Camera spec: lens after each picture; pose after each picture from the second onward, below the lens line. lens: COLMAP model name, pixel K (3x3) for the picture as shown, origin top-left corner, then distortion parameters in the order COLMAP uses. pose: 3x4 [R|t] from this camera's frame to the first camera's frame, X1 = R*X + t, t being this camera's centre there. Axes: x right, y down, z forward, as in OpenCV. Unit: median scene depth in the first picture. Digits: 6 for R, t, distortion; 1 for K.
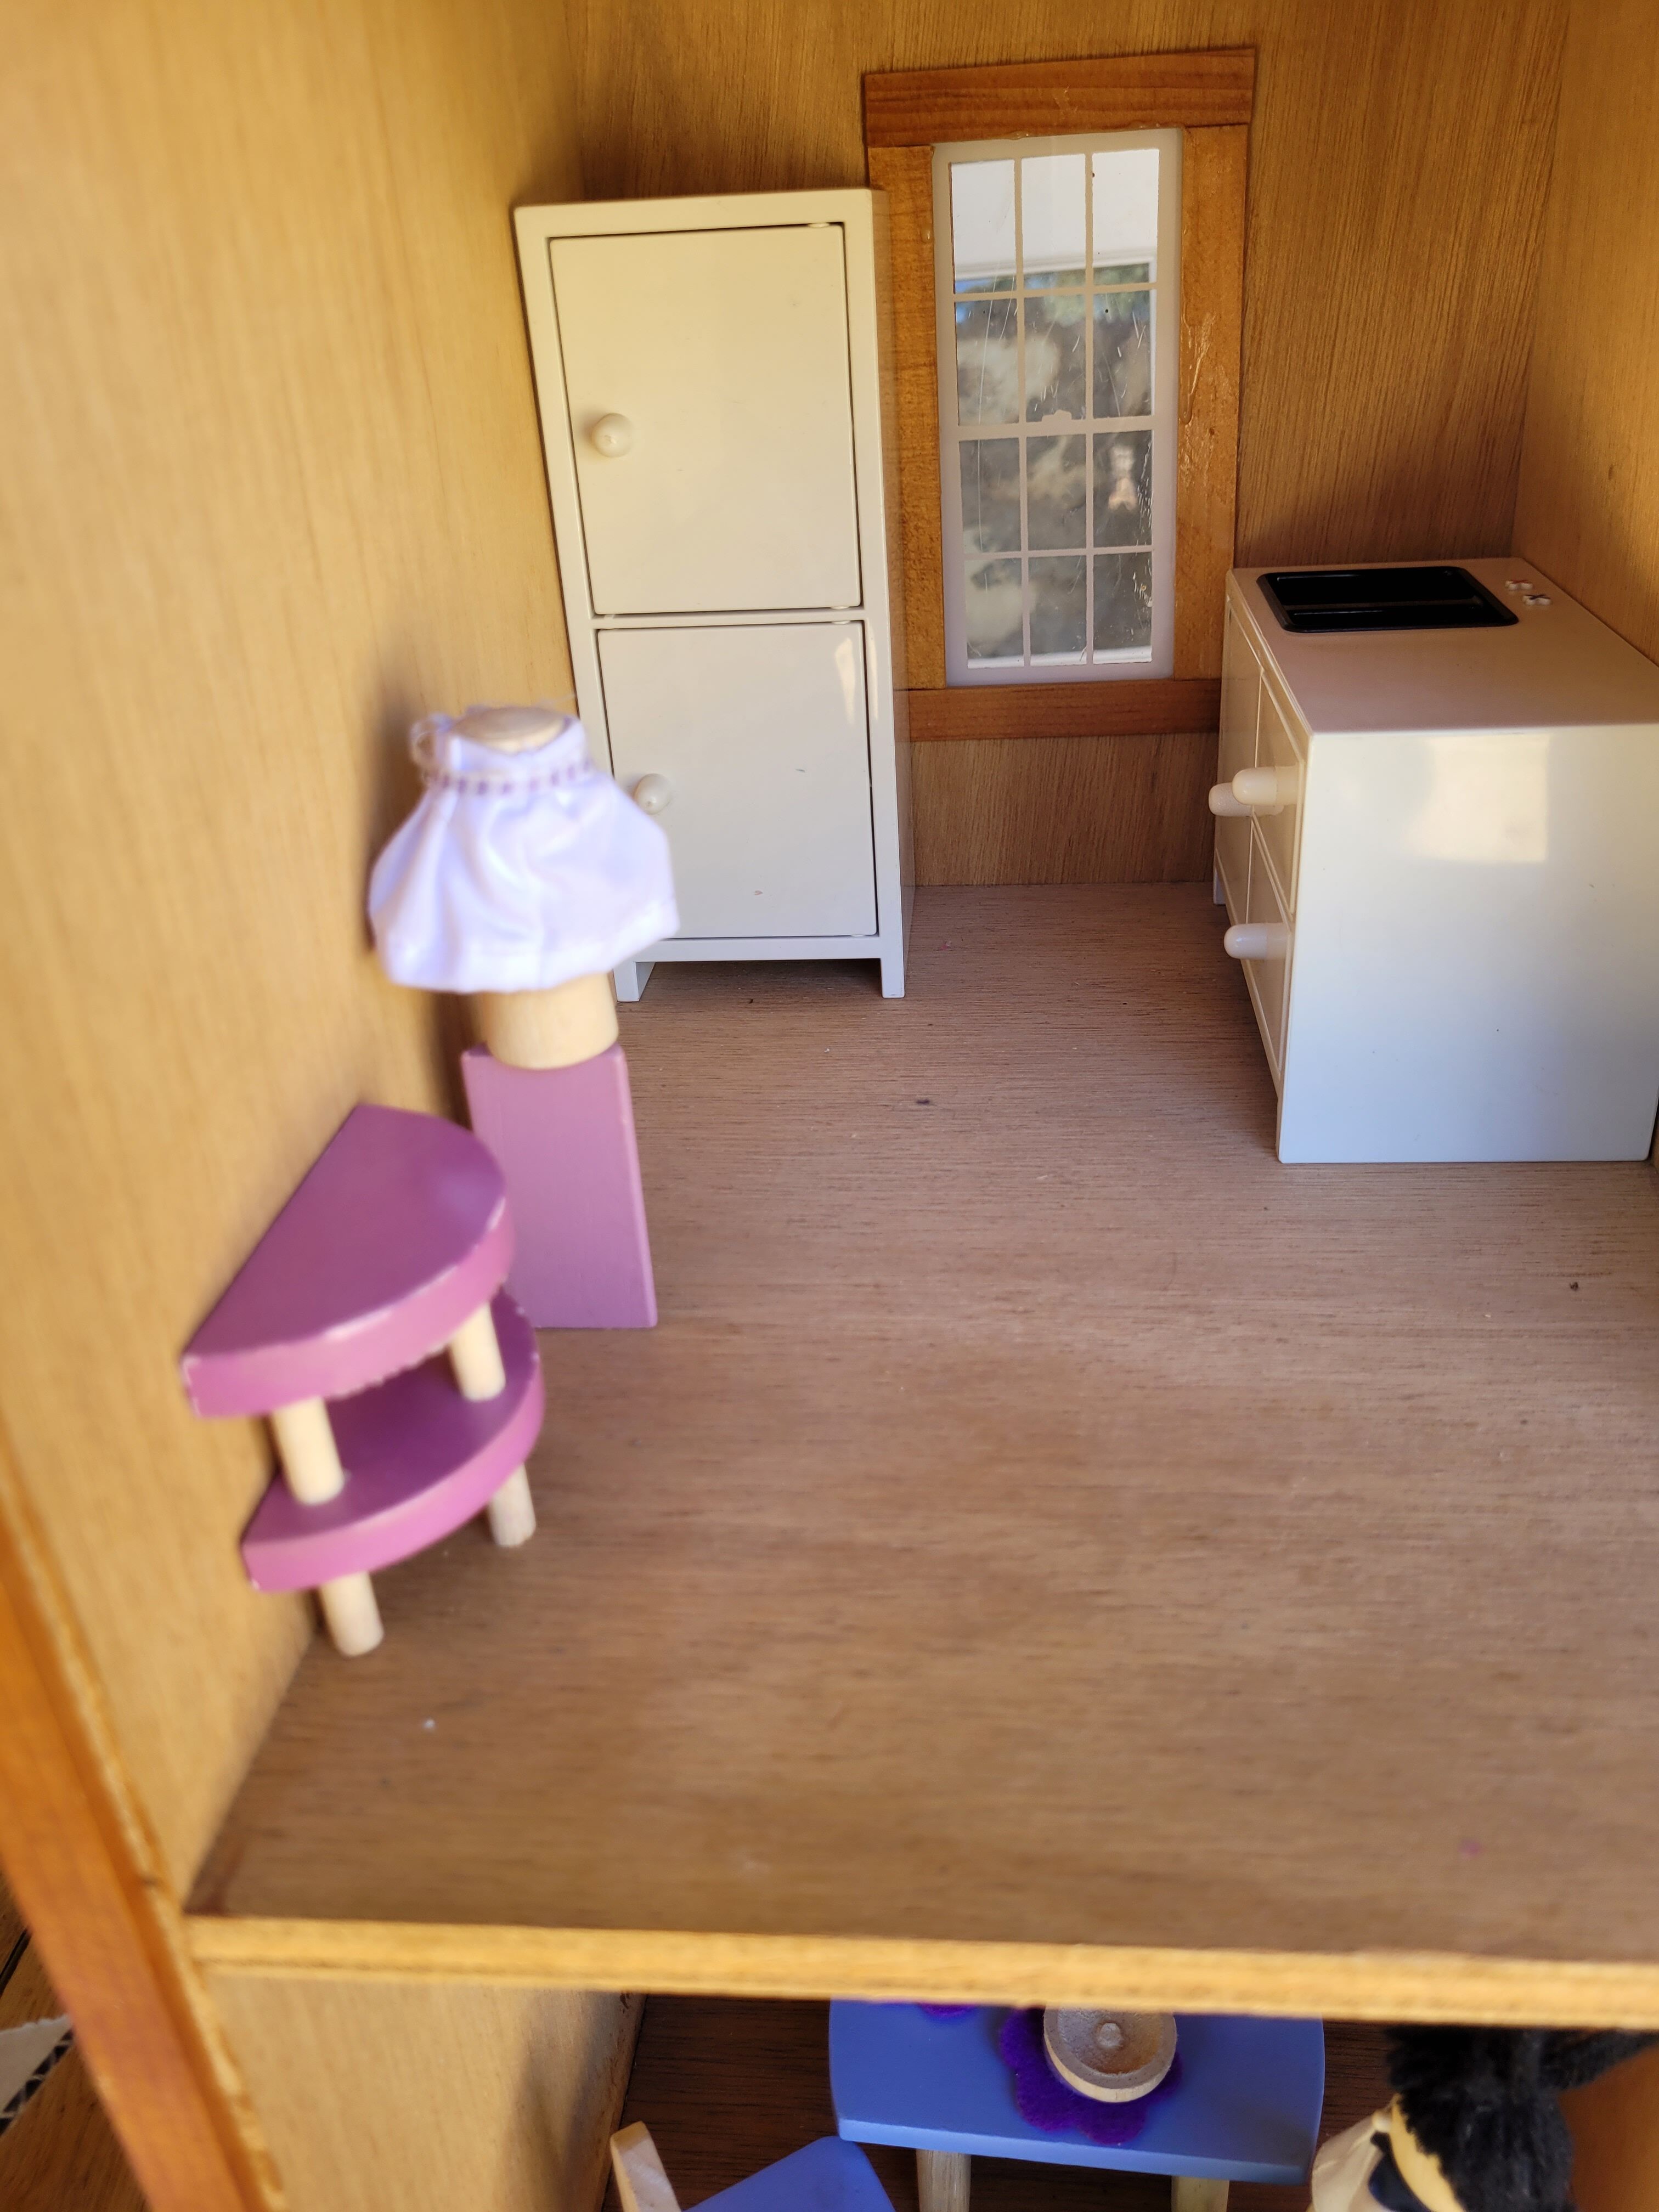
lens RADIAL K [[1722.8, 0, 875.5], [0, 1722.8, 1105.4], [0, 0, 1]] dist [0.024836, -0.030302]
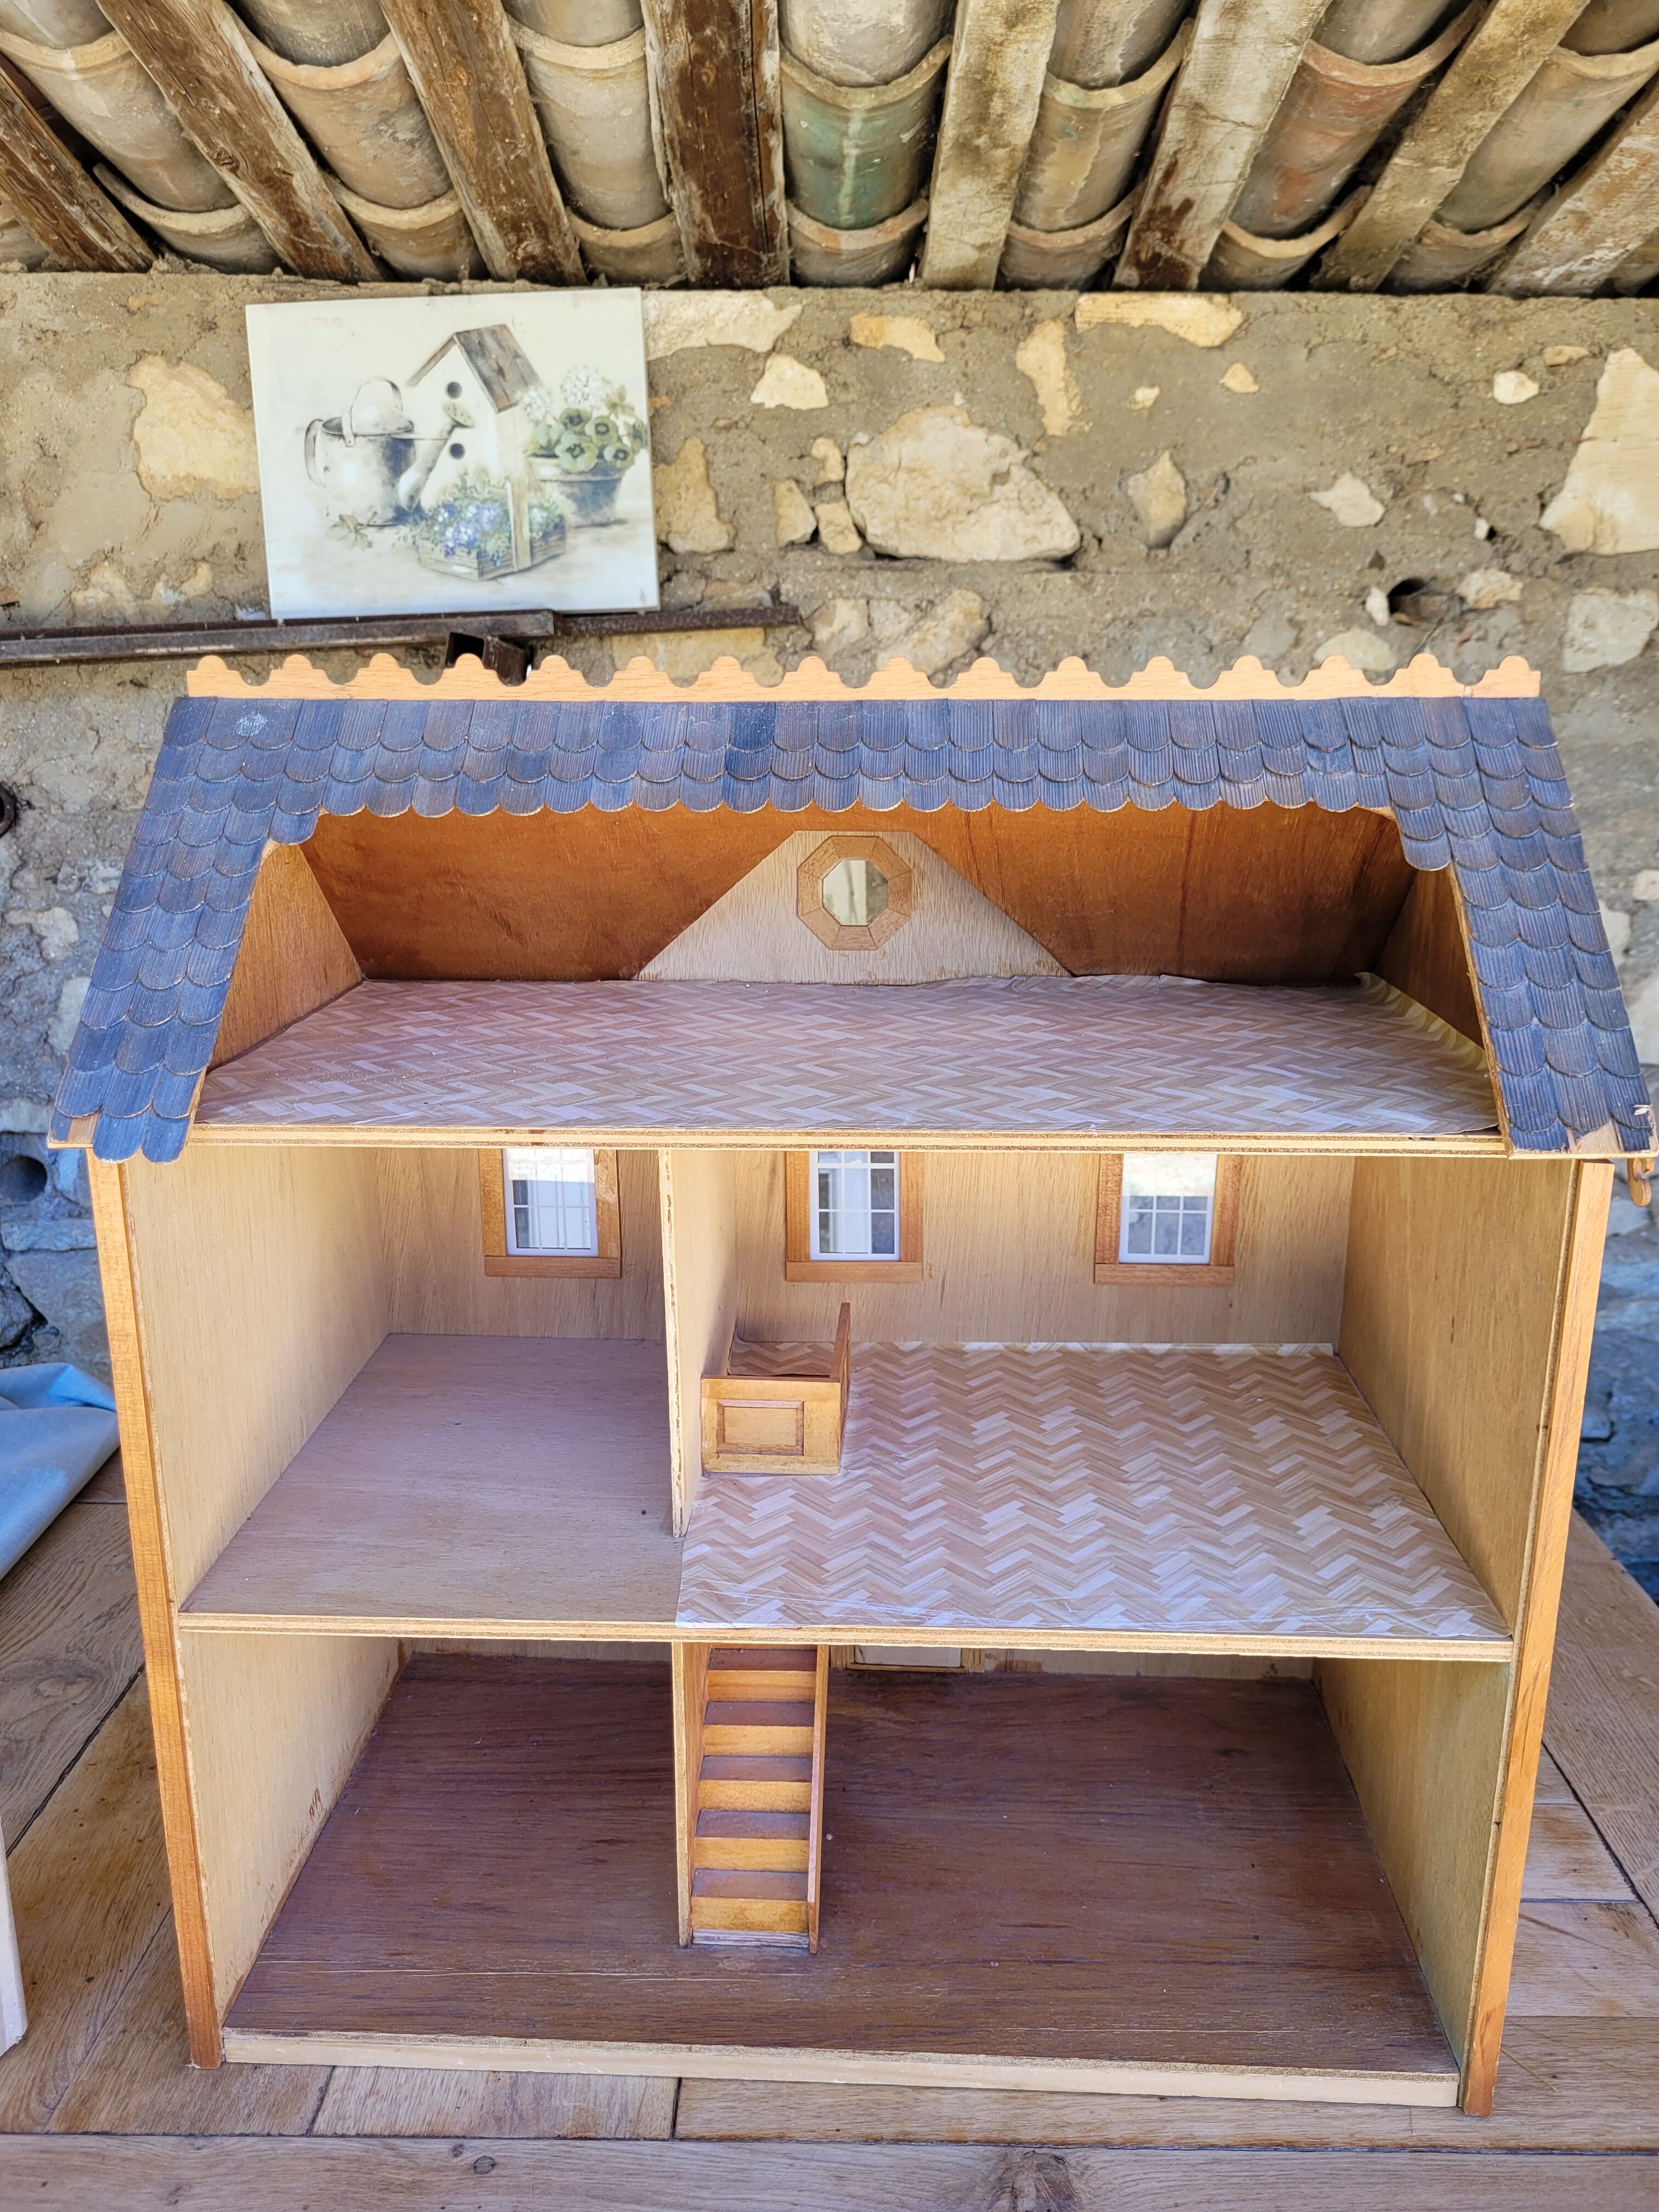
lens RADIAL K [[1708.3, 0, 839.6], [0, 1708.3, 1112.0], [0, 0, 1]] dist [0.038175, -0.035565]
pose [[0.998181, 0.042899, 0.042358, 0.697482], [-0.032320, 0.973895, -0.224688, 0.149245], [-0.050891, 0.222910, 0.973510, -2.469591]]
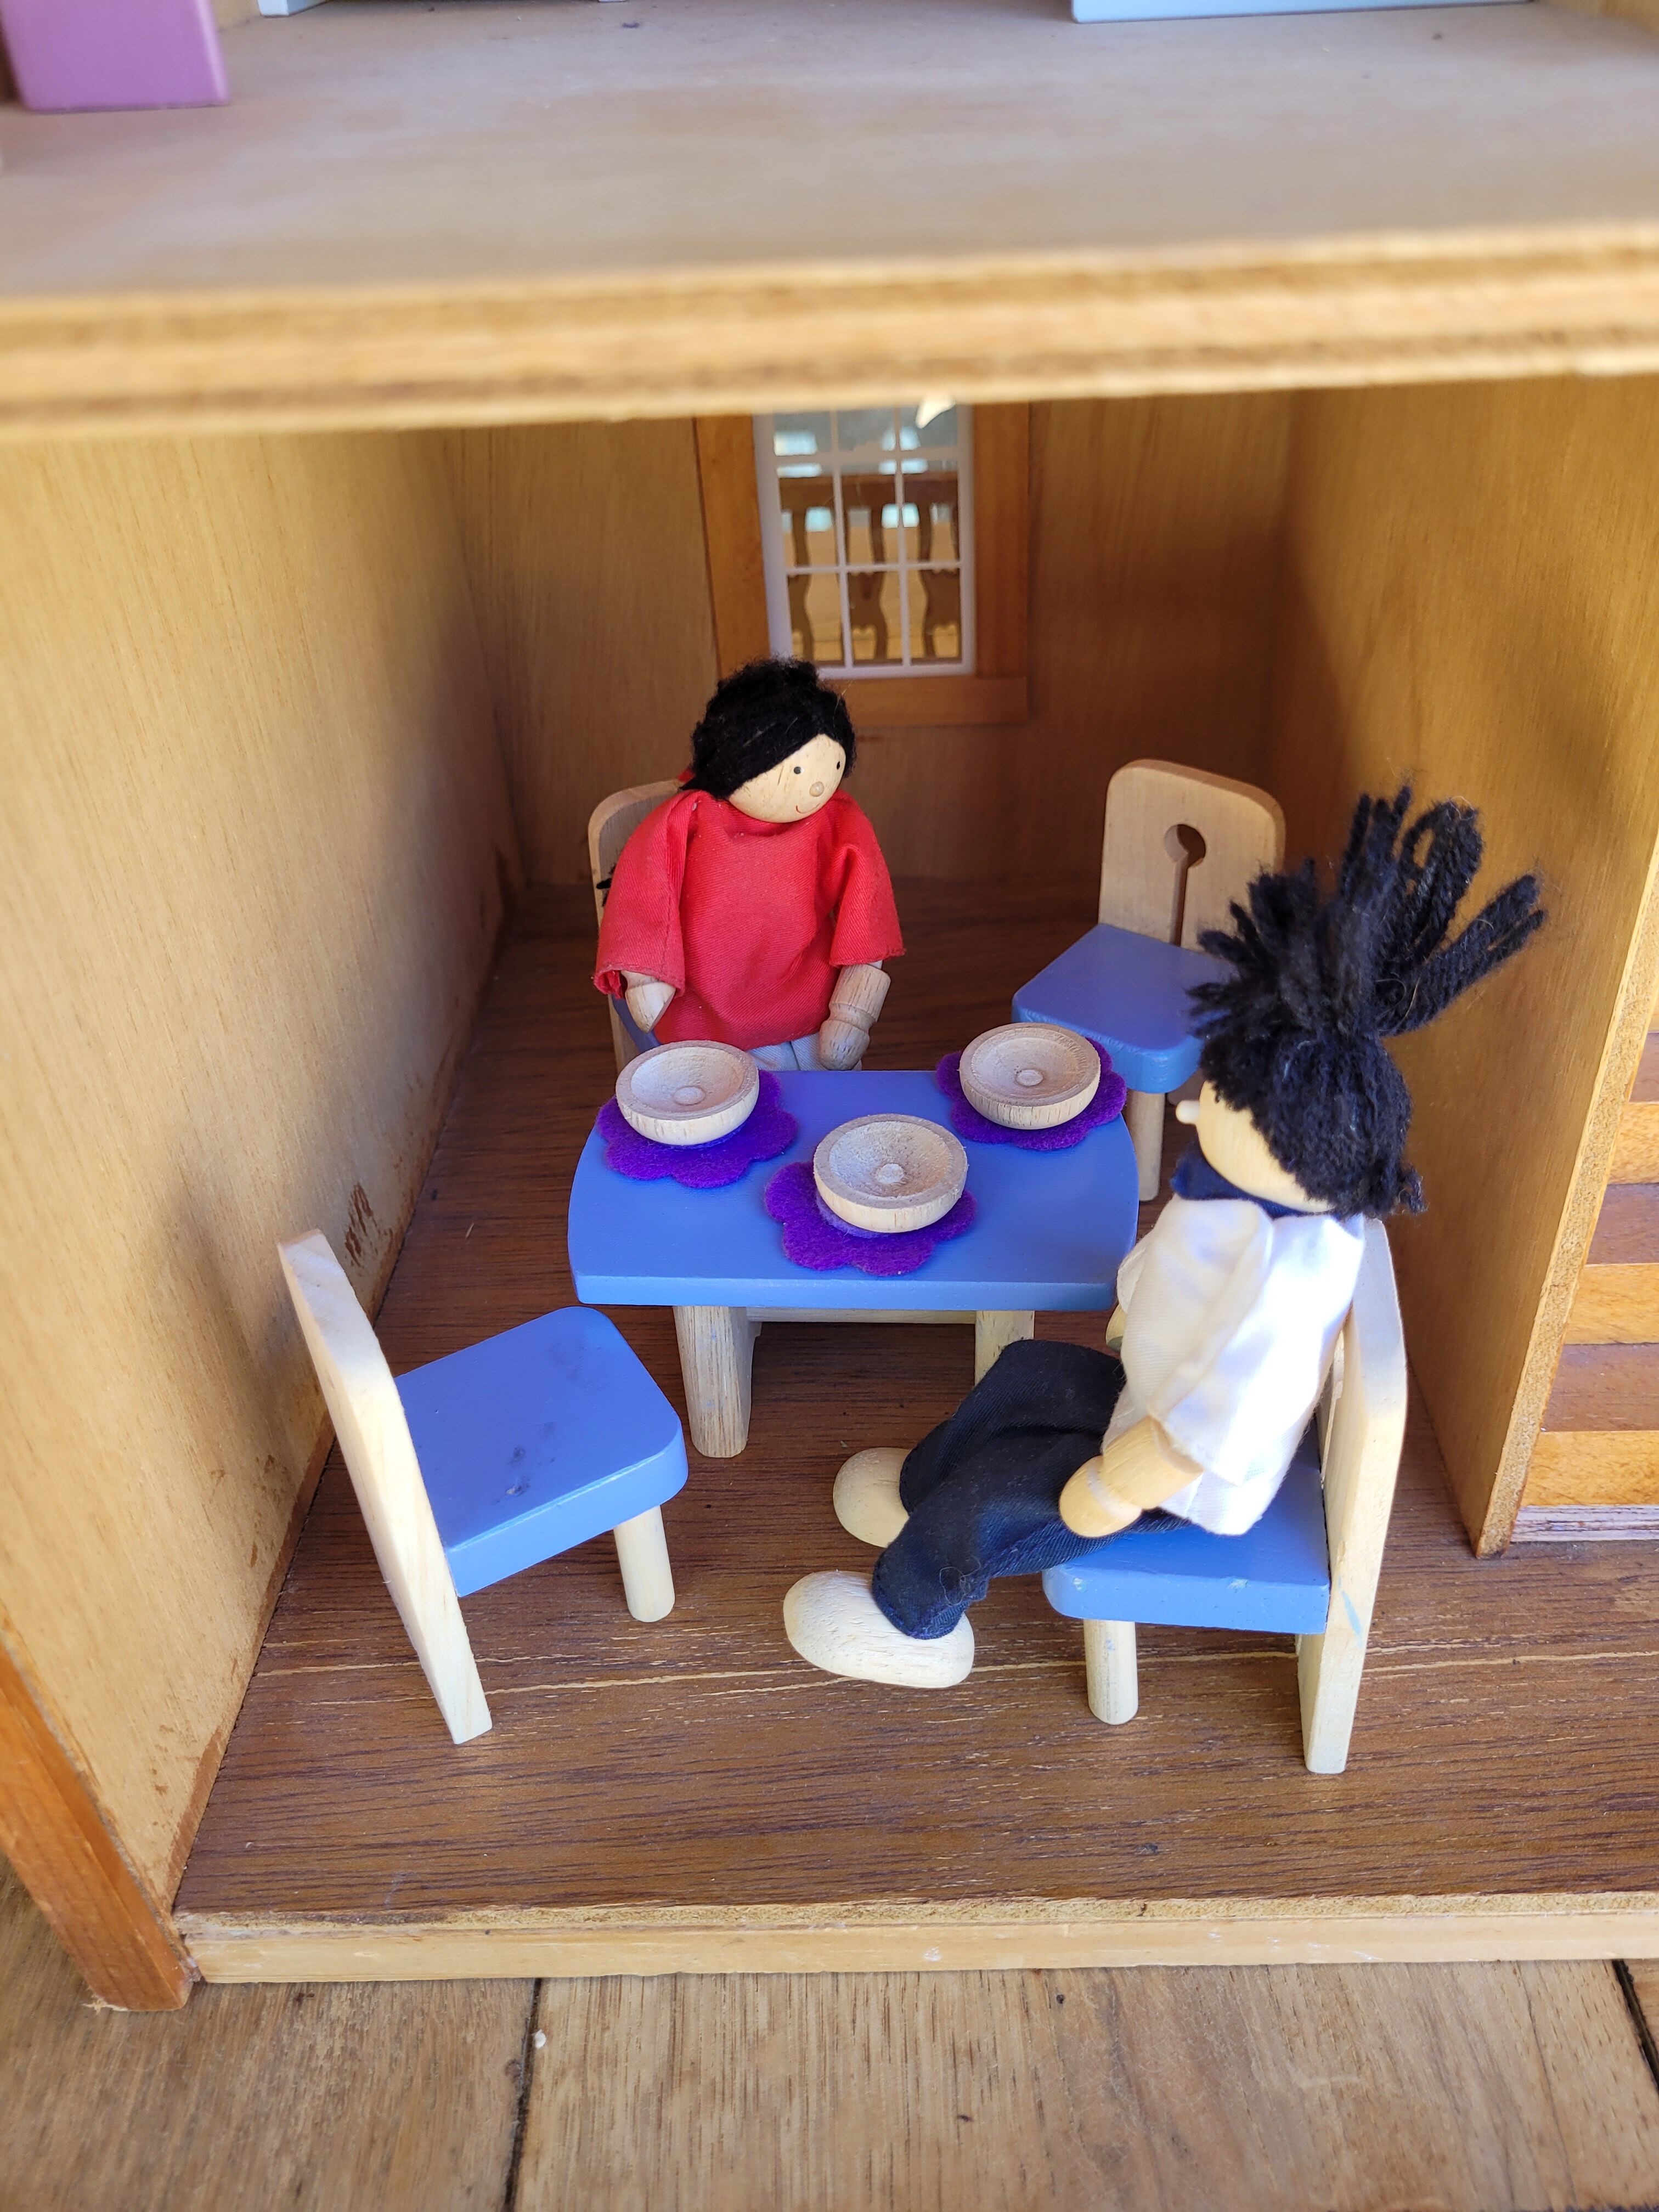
lens RADIAL K [[1722.8, 0, 875.5], [0, 1722.8, 1105.4], [0, 0, 1]] dist [0.024836, -0.030302]
pose [[0.997521, -0.033770, 0.061734, 0.105615], [0.024702, 0.989536, 0.142158, 0.533185], [-0.065889, -0.140280, 0.987917, 0.218762]]
